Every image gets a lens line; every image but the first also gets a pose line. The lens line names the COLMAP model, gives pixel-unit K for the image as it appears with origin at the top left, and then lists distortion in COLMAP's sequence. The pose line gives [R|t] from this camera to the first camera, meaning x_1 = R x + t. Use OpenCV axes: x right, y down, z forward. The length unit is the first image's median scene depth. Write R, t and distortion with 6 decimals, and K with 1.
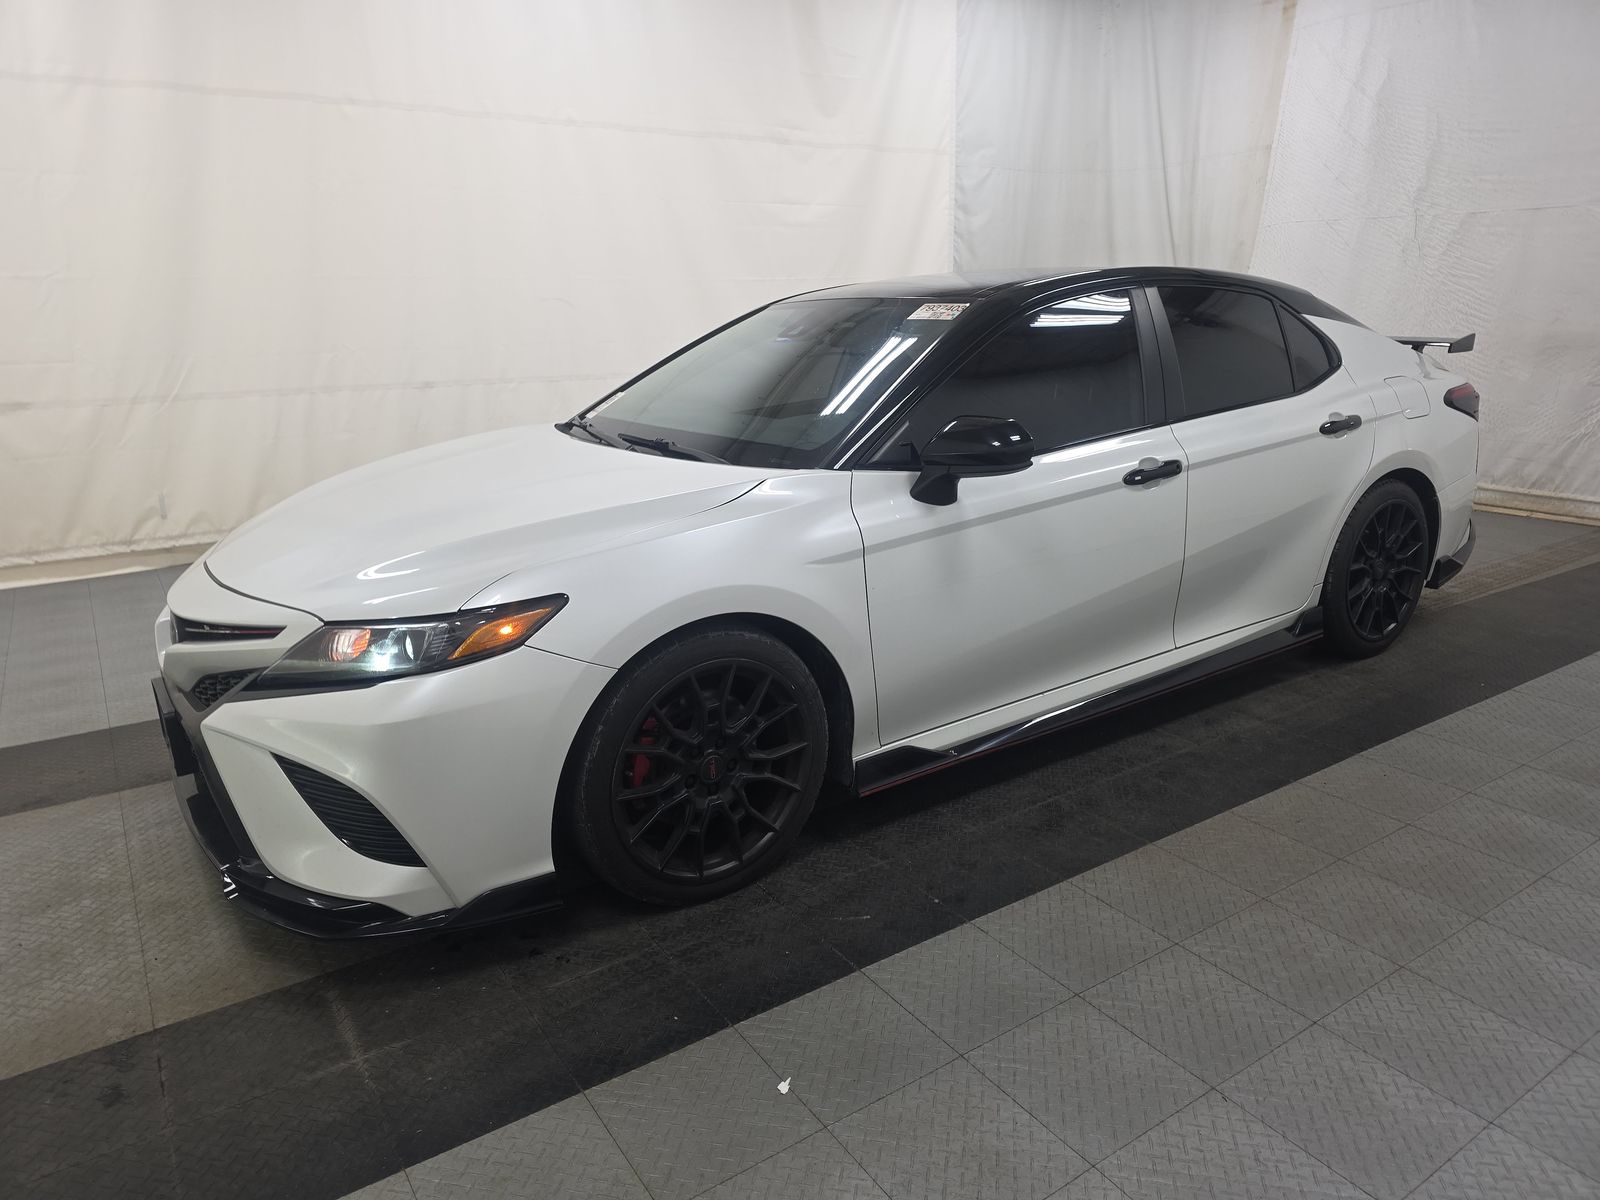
lens RADIAL K [[1075.9, 0, 757.1], [0, 1075.9, 599.8], [0, 0, 1]] dist [0.025315, -0.001897]
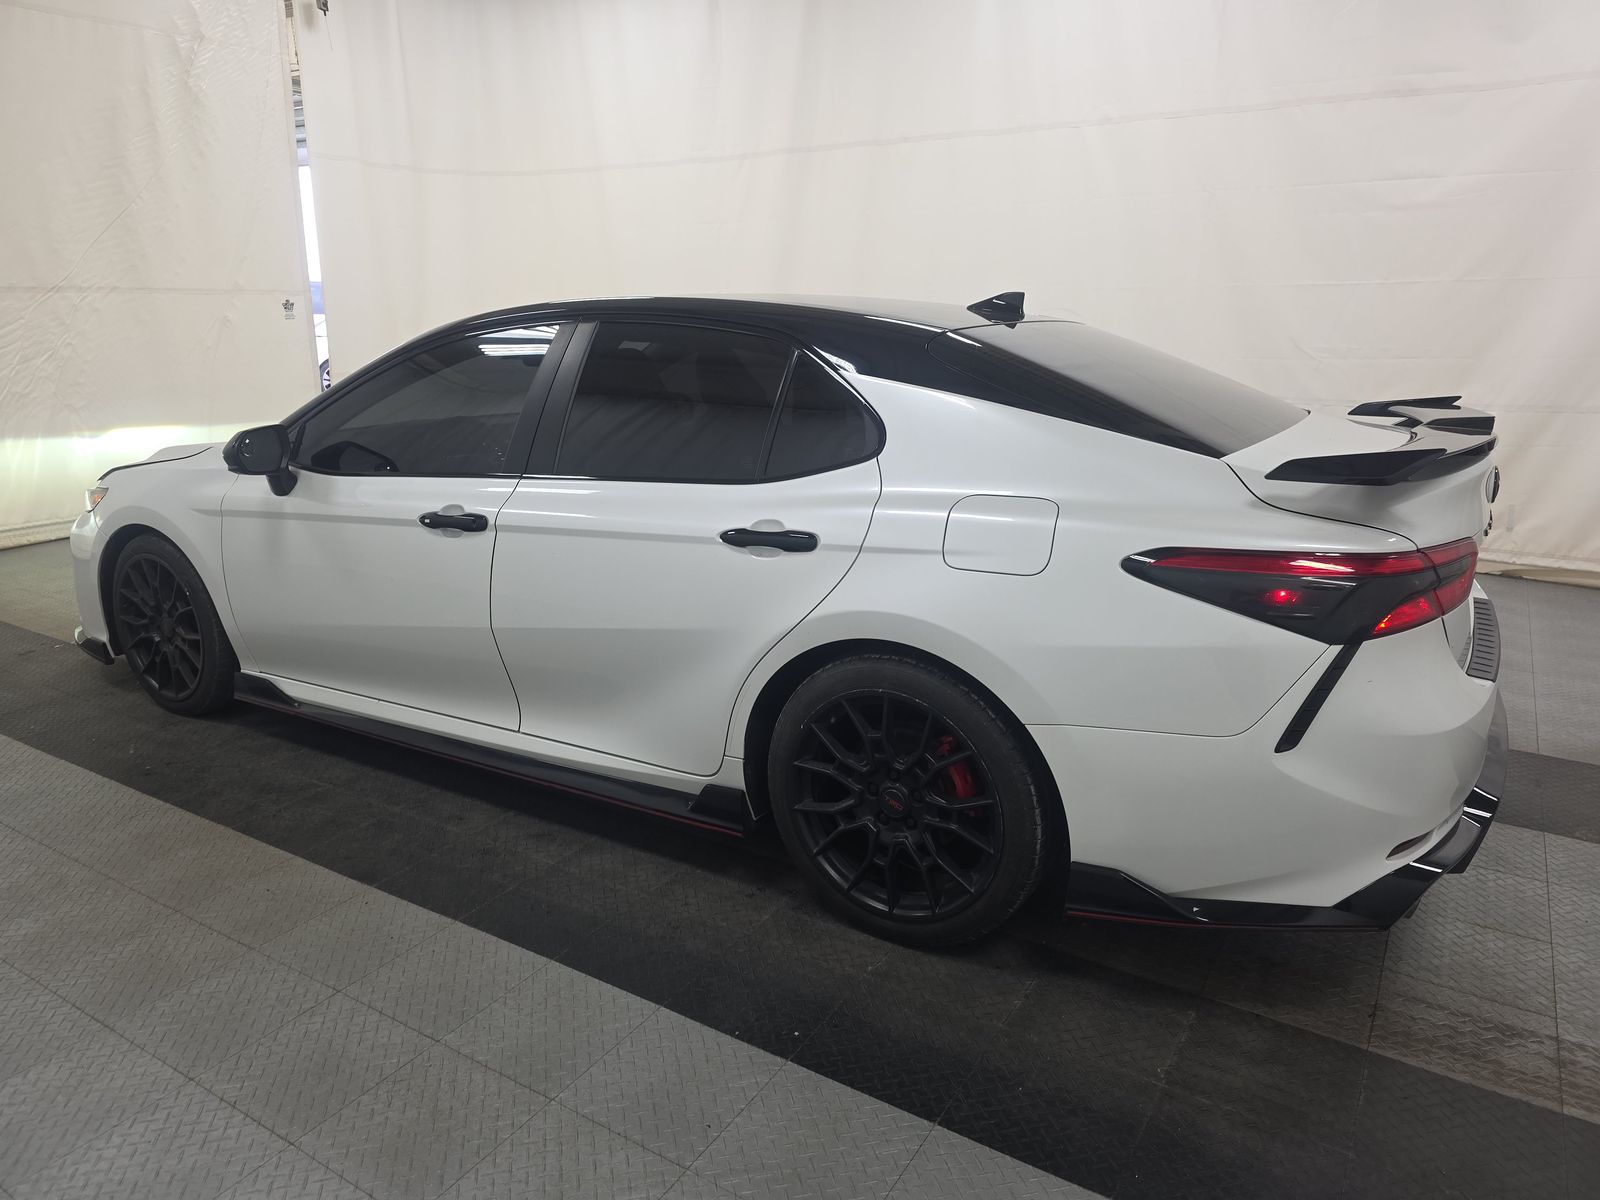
lens RADIAL K [[1071.8, 0, 801.0], [0, 1071.8, 623.1], [0, 0, 1]] dist [0.060952, -0.042863]
pose [[0.415561, 0.265763, -0.869873, 1.338356], [-0.247877, 0.953253, 0.172819, -0.271976], [0.875138, 0.143804, 0.462011, 0.855211]]
